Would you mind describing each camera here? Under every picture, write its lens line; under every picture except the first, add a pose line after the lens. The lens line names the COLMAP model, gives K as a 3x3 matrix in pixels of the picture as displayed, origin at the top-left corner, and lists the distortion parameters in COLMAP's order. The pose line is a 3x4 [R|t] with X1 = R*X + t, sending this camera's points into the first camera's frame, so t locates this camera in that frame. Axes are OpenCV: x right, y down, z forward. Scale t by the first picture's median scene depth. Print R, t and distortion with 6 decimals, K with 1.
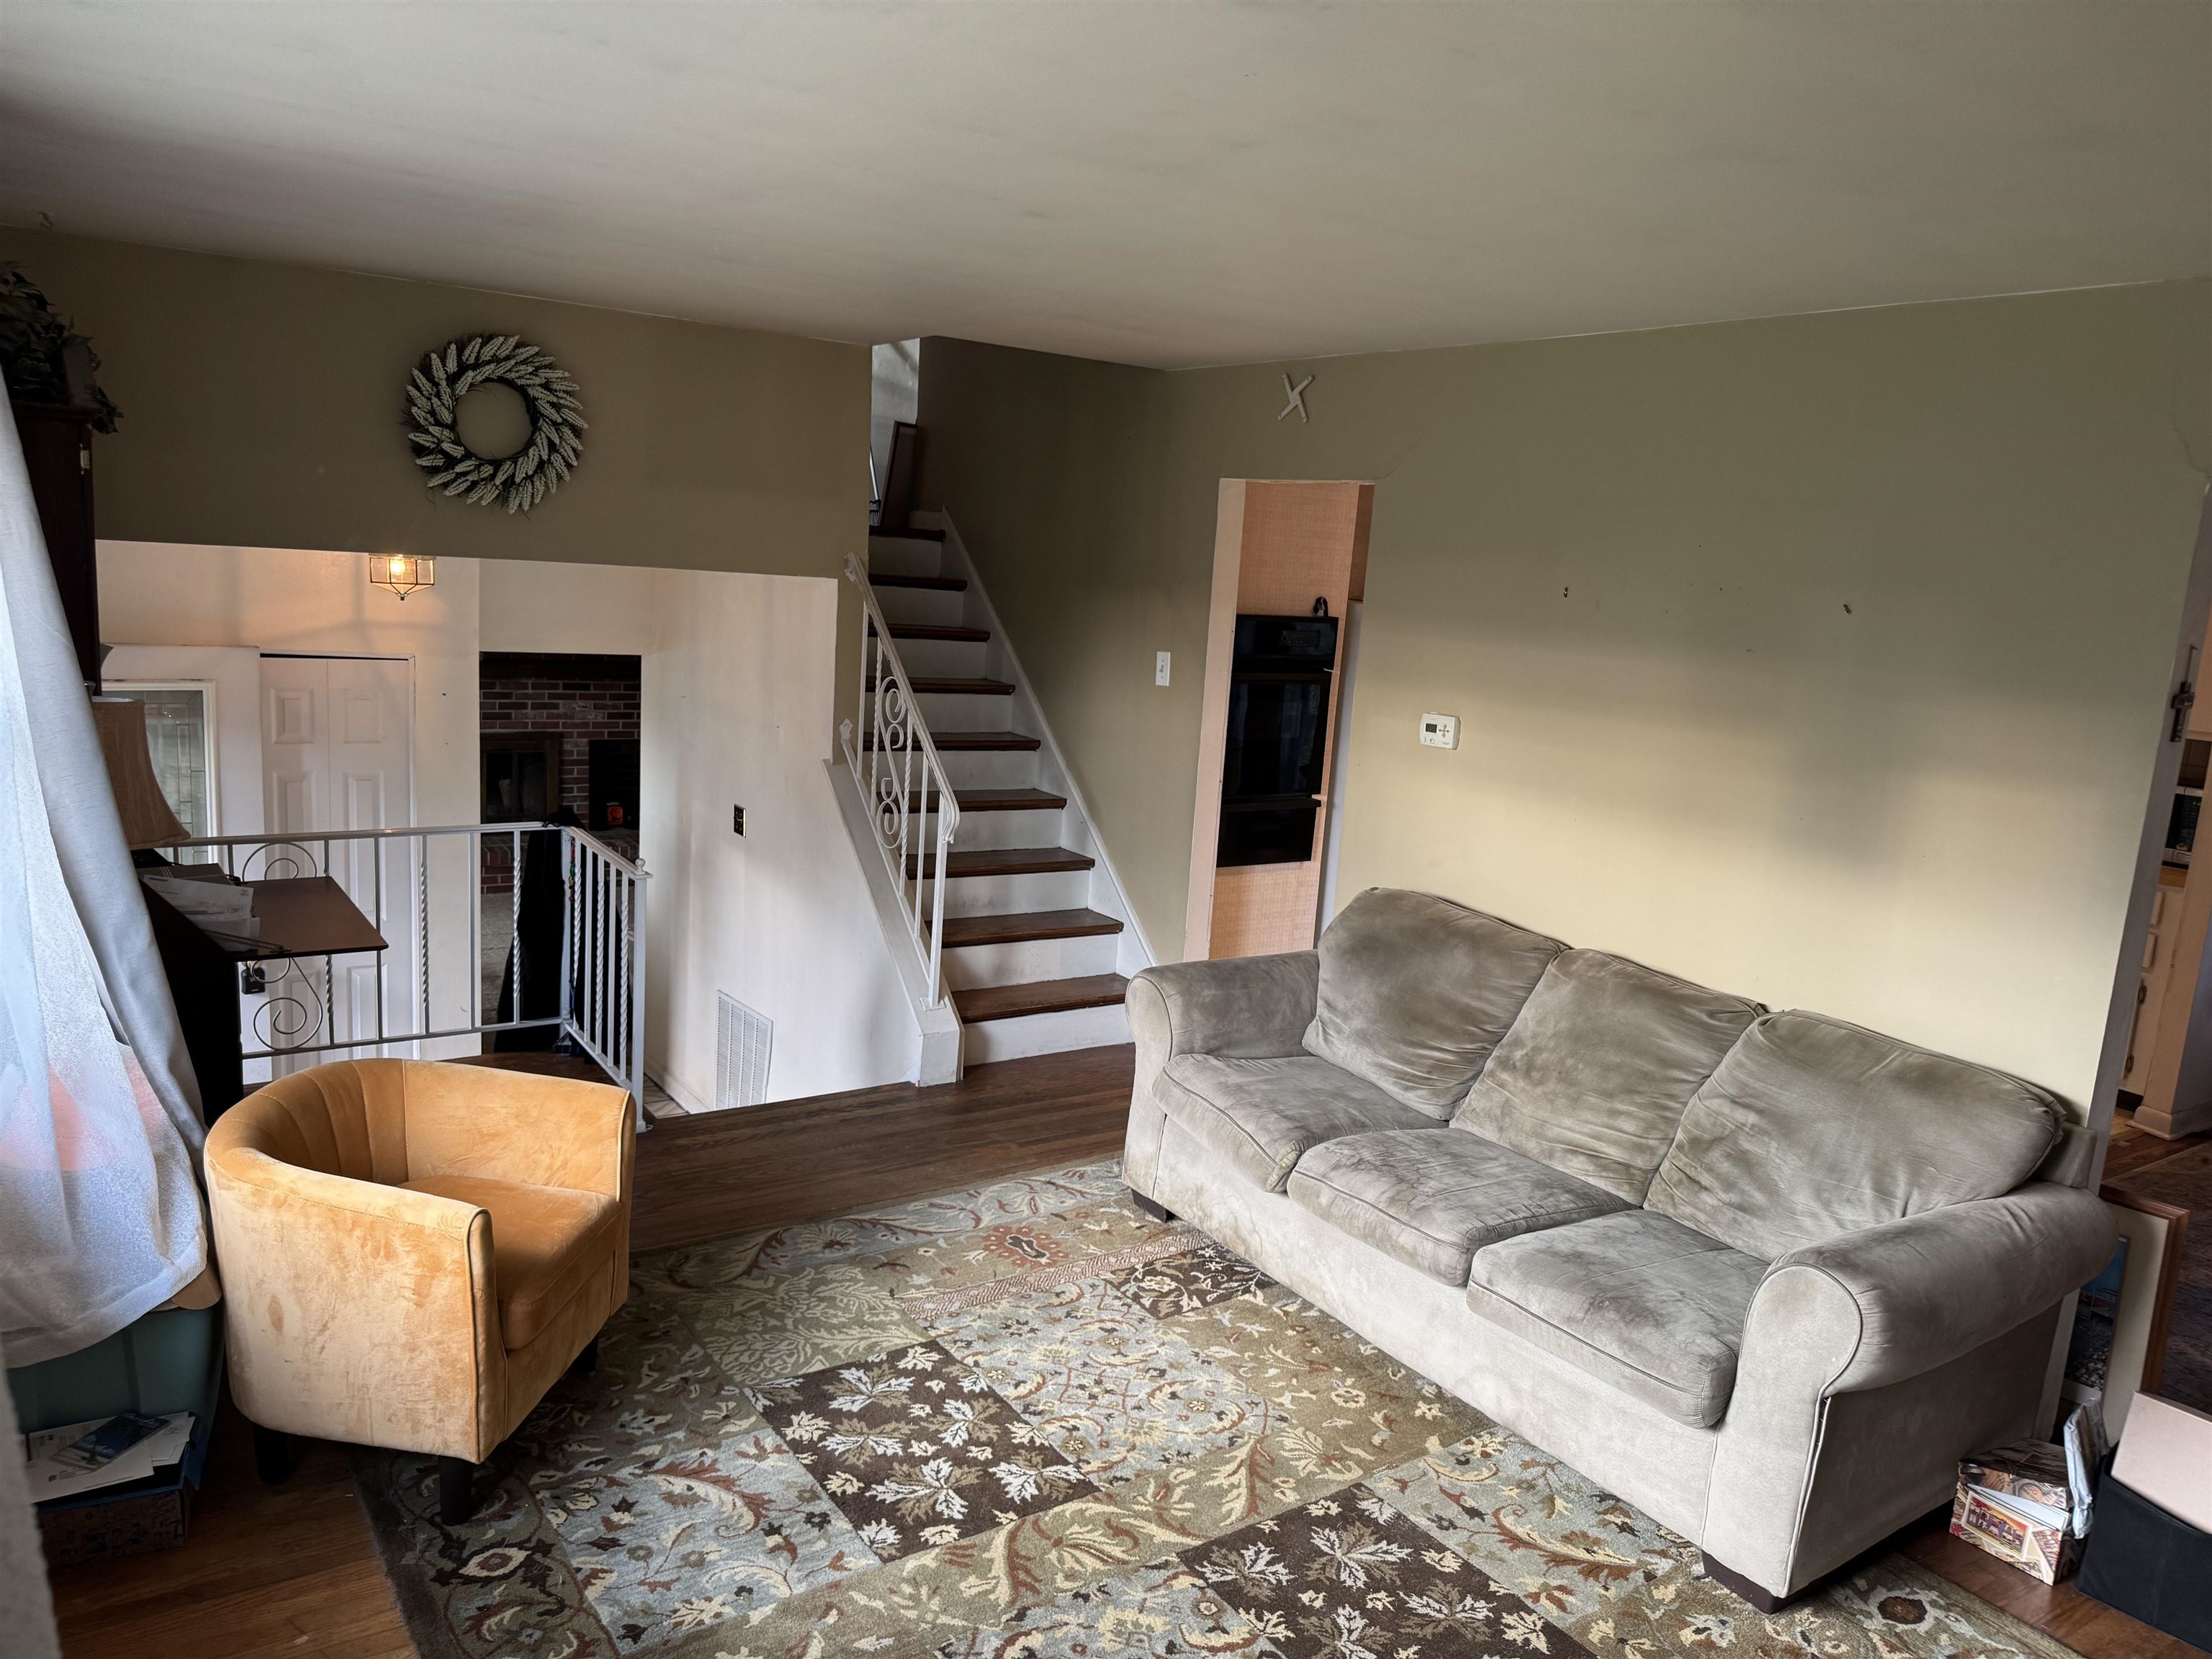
lens RADIAL K [[1561.6, 0, 1106.0], [0, 1561.6, 834.5], [0, 0, 1]] dist [0.055975, -0.080750]
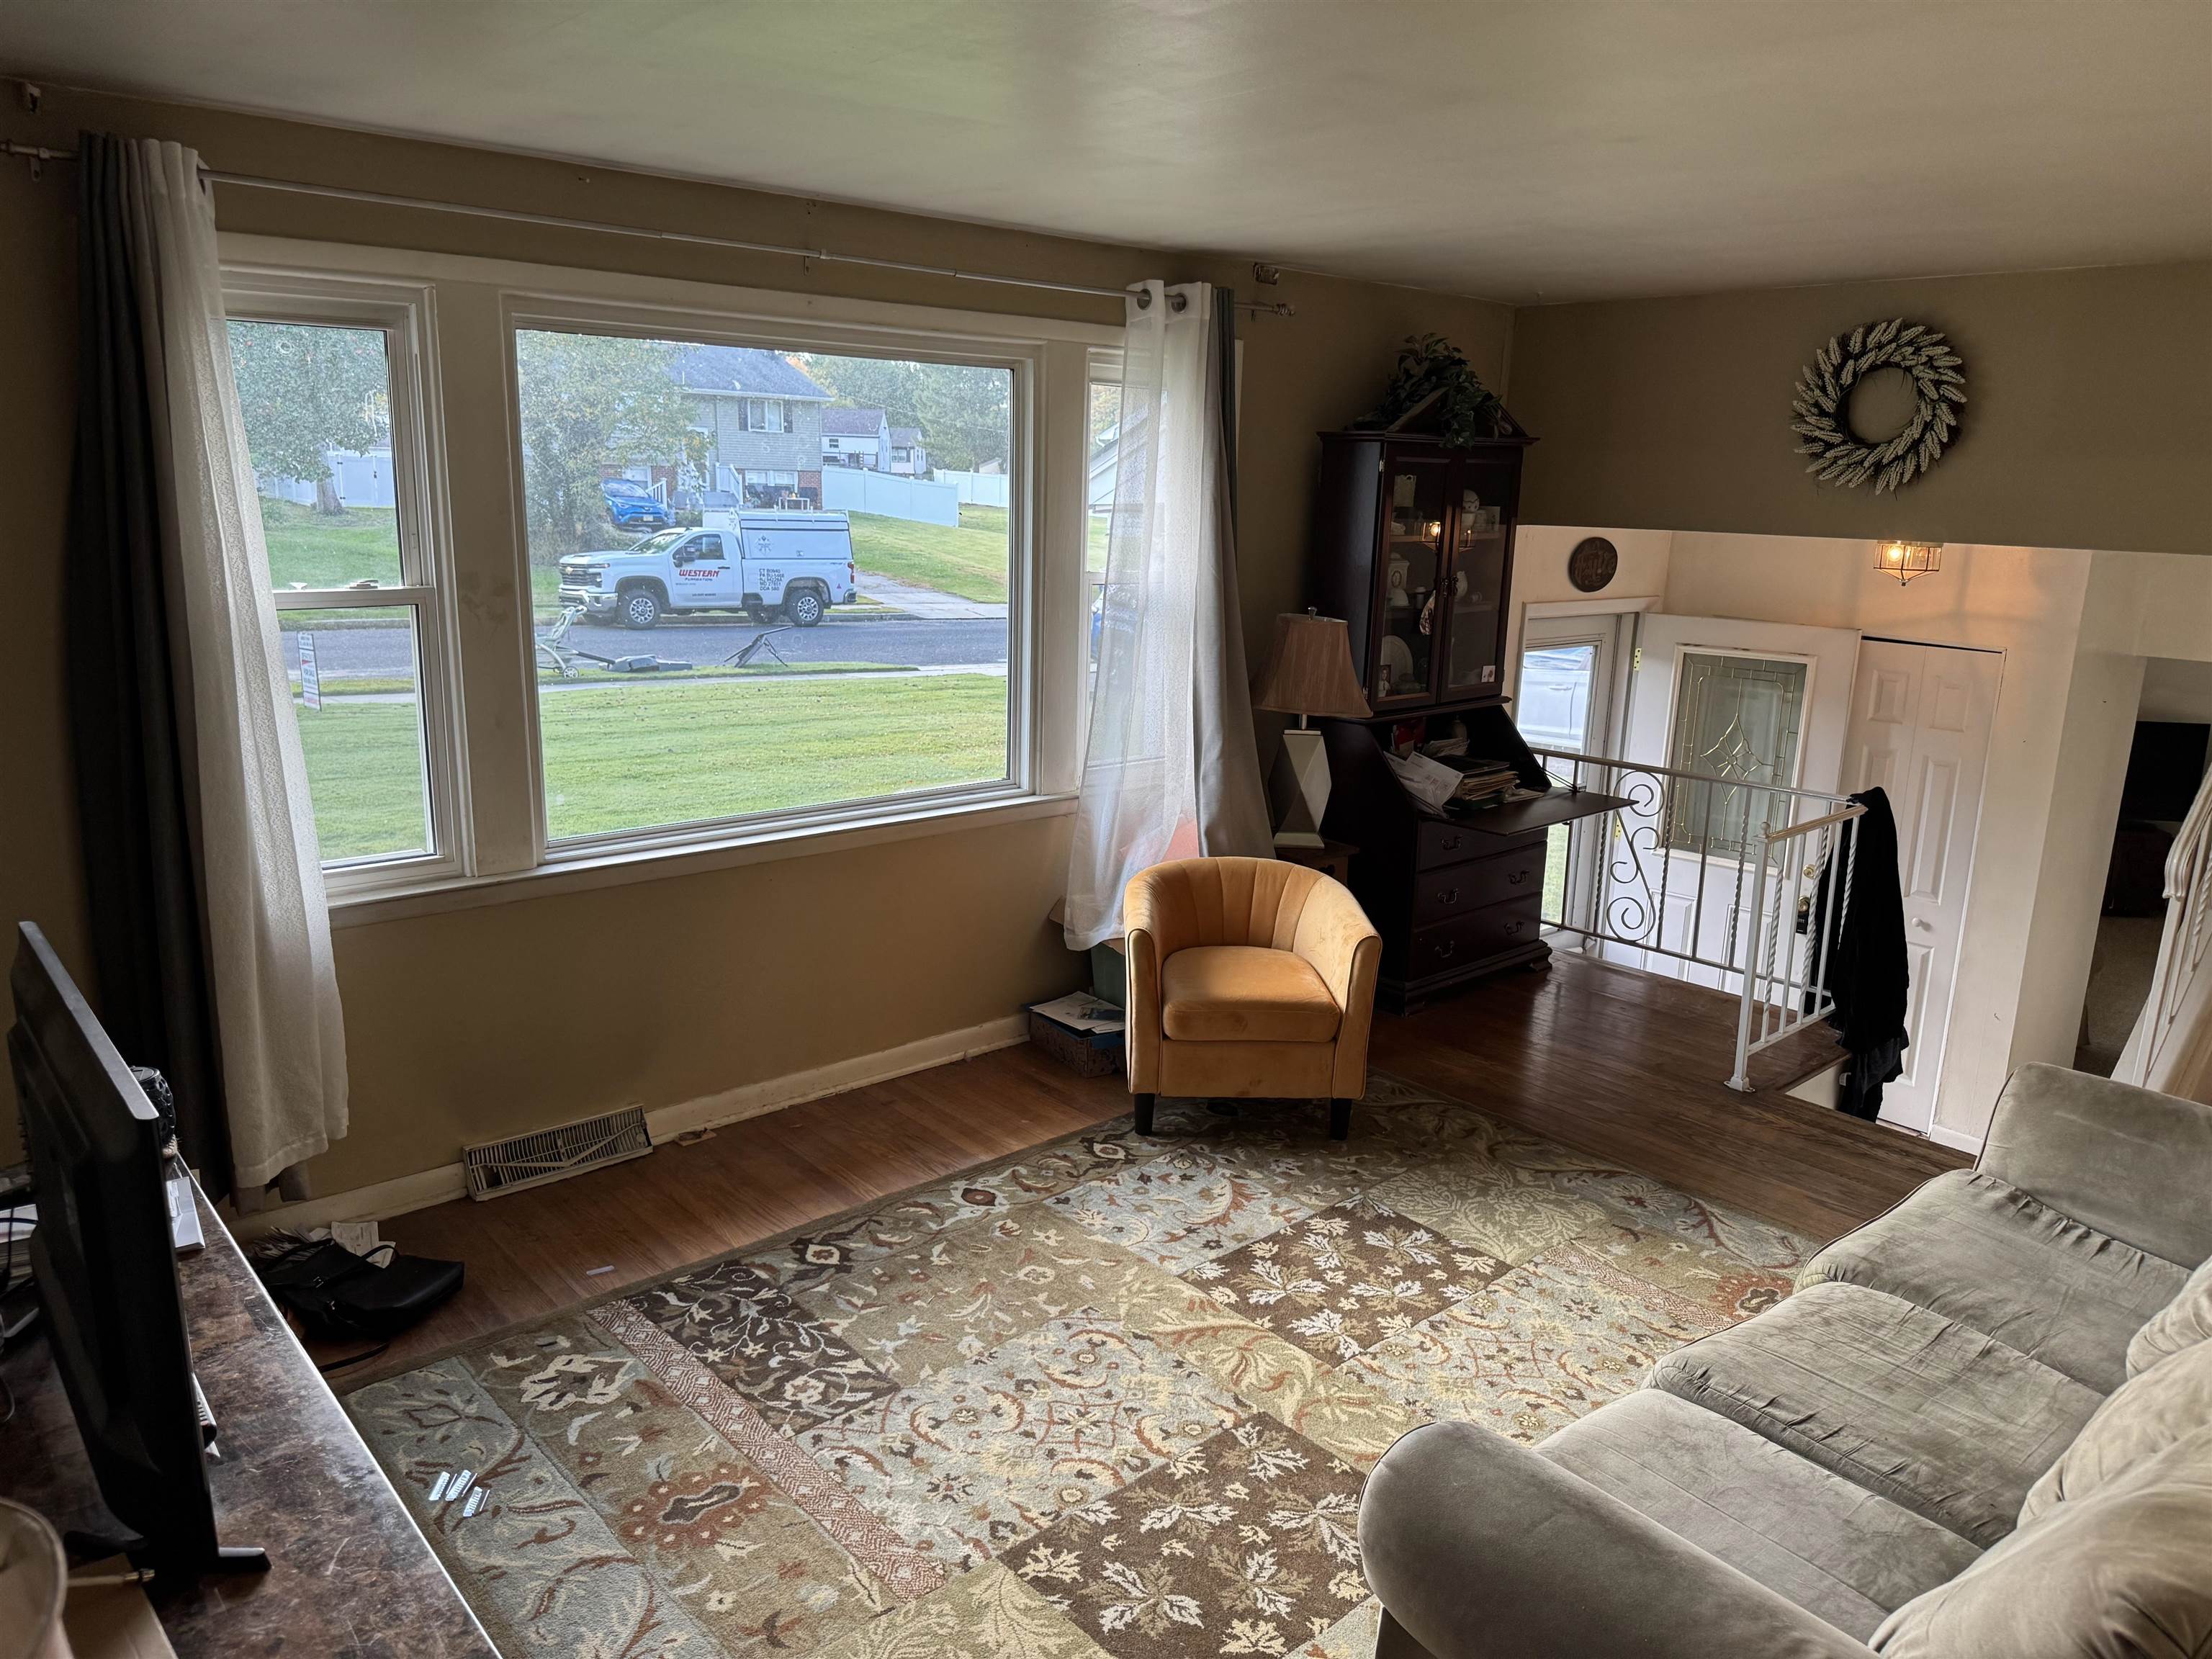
lens RADIAL K [[1561.6, 0, 1094.2], [0, 1561.6, 821.8], [0, 0, 1]] dist [0.055975, -0.080750]
pose [[0.120434, 0.153805, -0.980734, 0.902730], [-0.195919, 0.972177, 0.128404, -0.042378], [0.973196, 0.176681, 0.147217, 0.584984]]
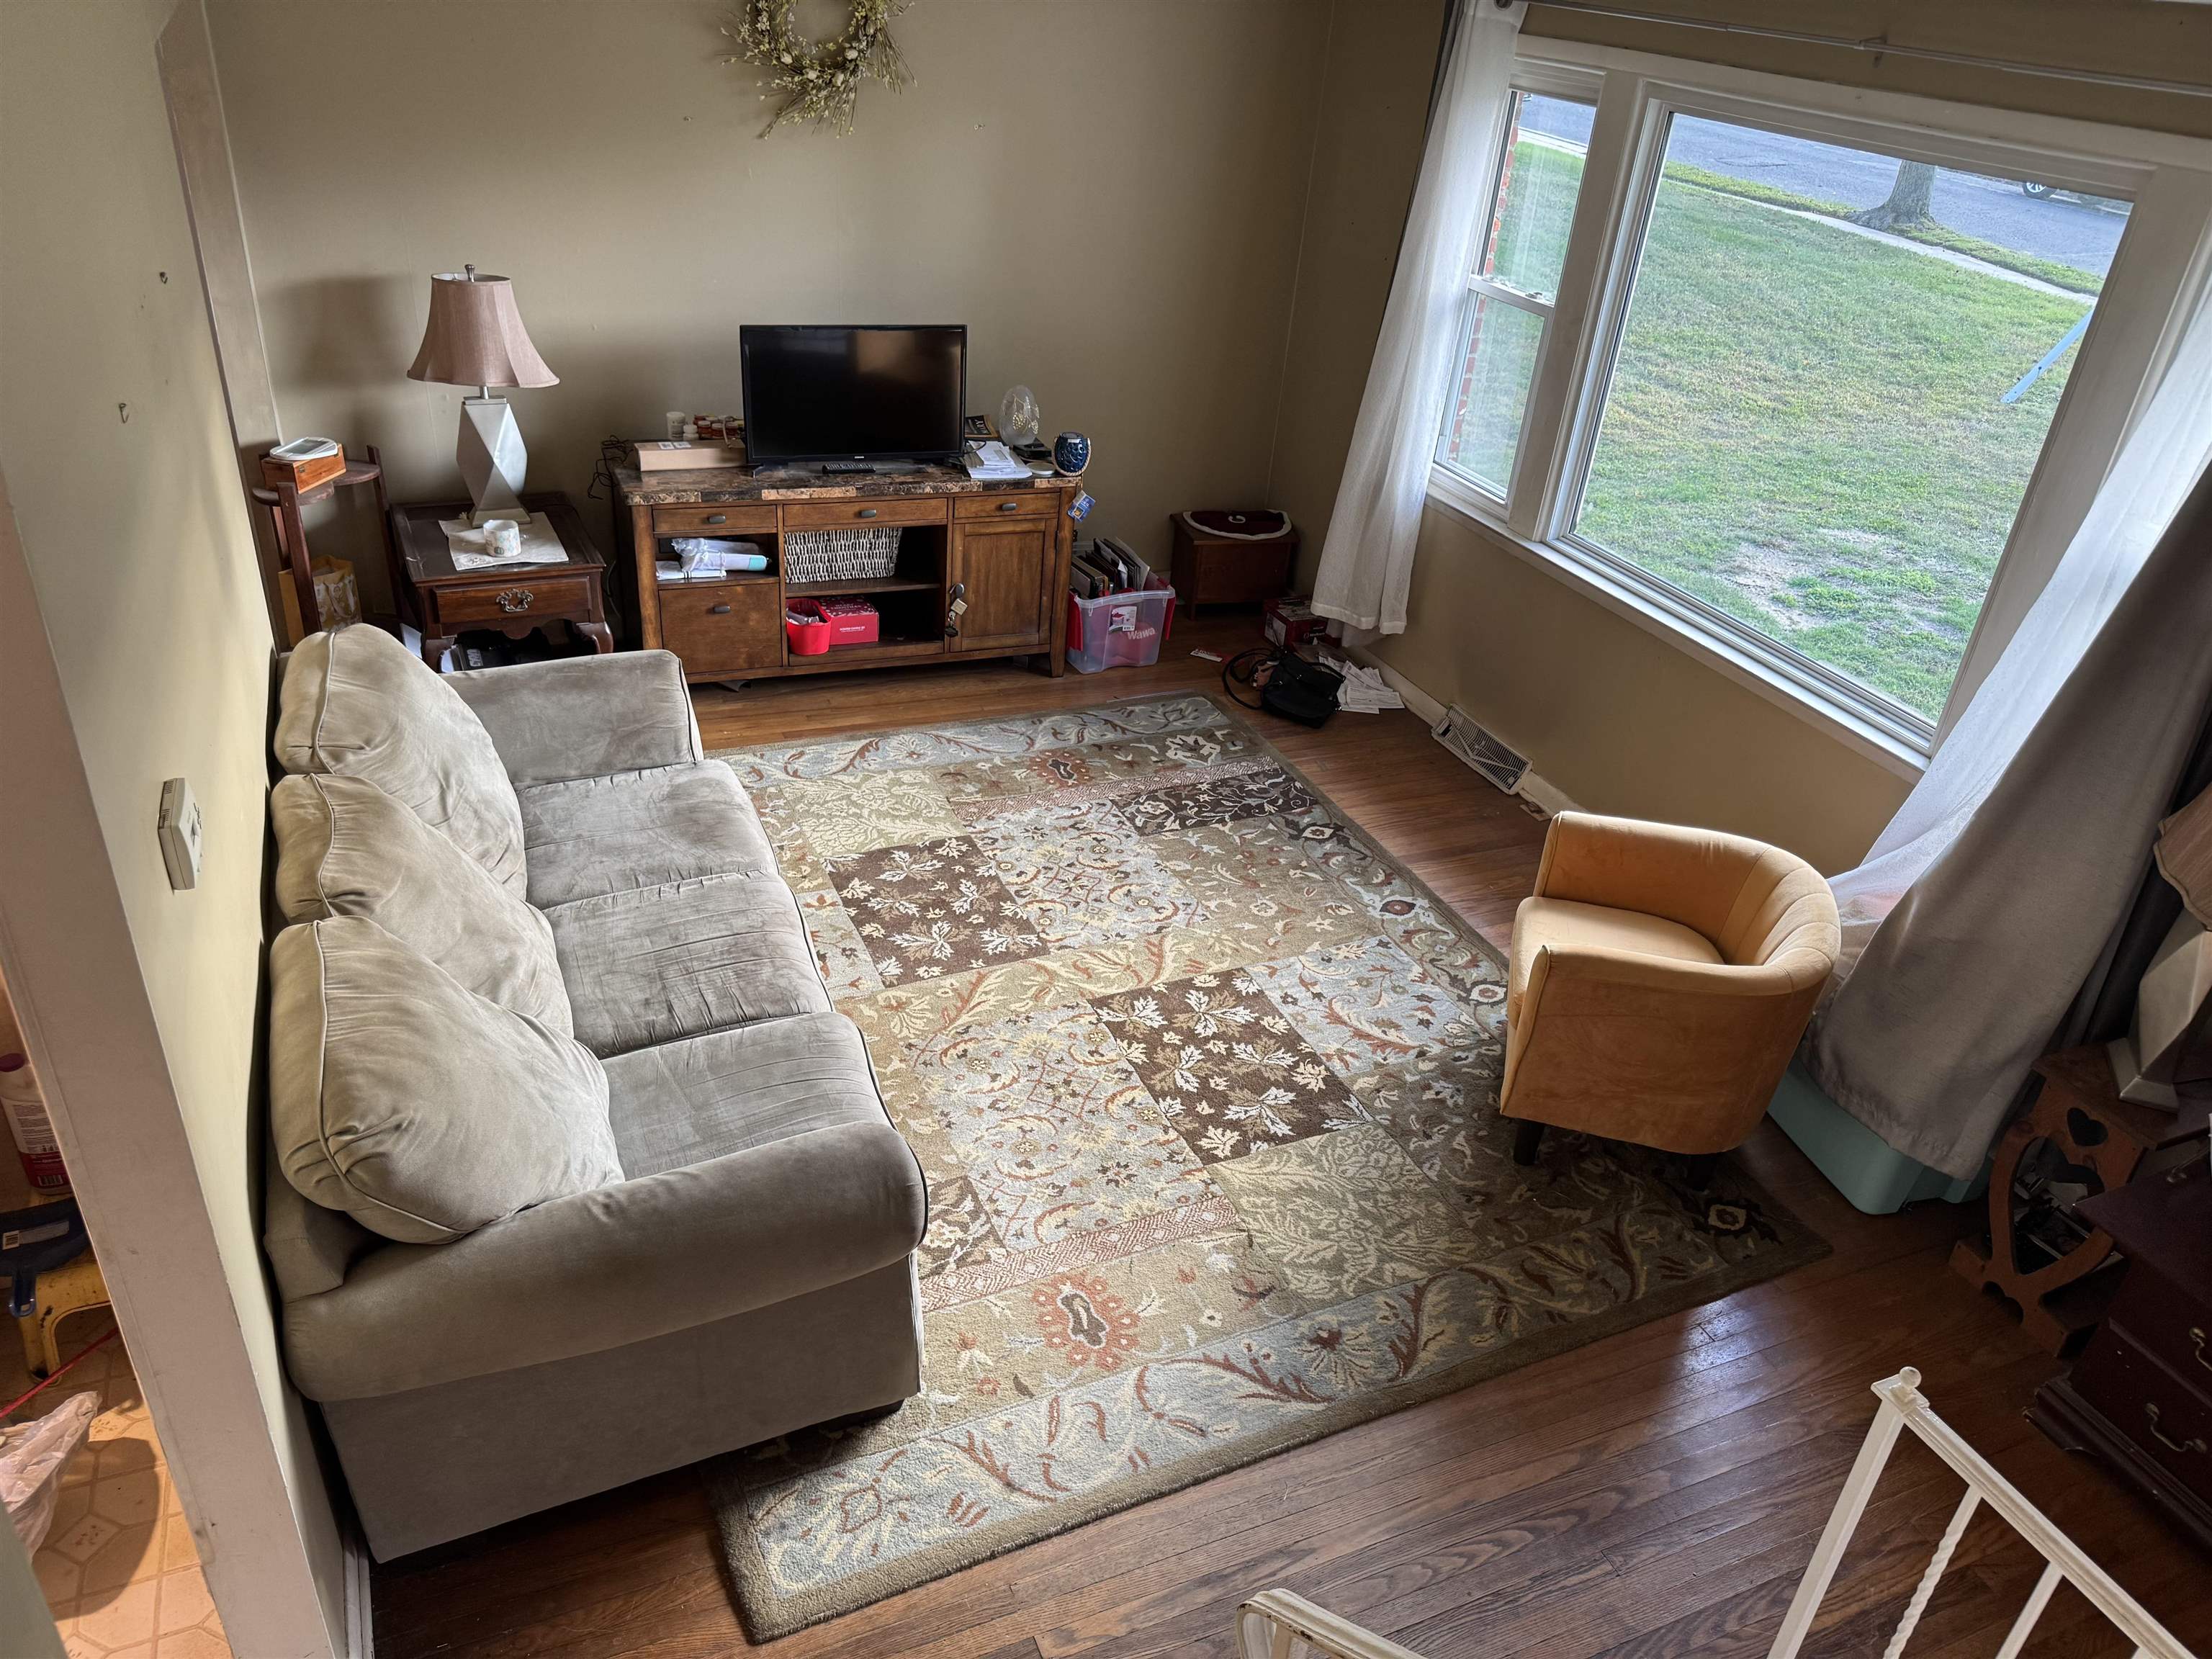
lens RADIAL K [[1561.6, 0, 1092.1], [0, 1561.6, 808.0], [0, 0, 1]] dist [0.055975, -0.080750]
pose [[-0.972361, -0.212233, 0.097318, -0.097386], [-0.100032, 0.755302, 0.647698, -0.547345], [-0.210967, 0.620061, -0.755657, 1.801654]]
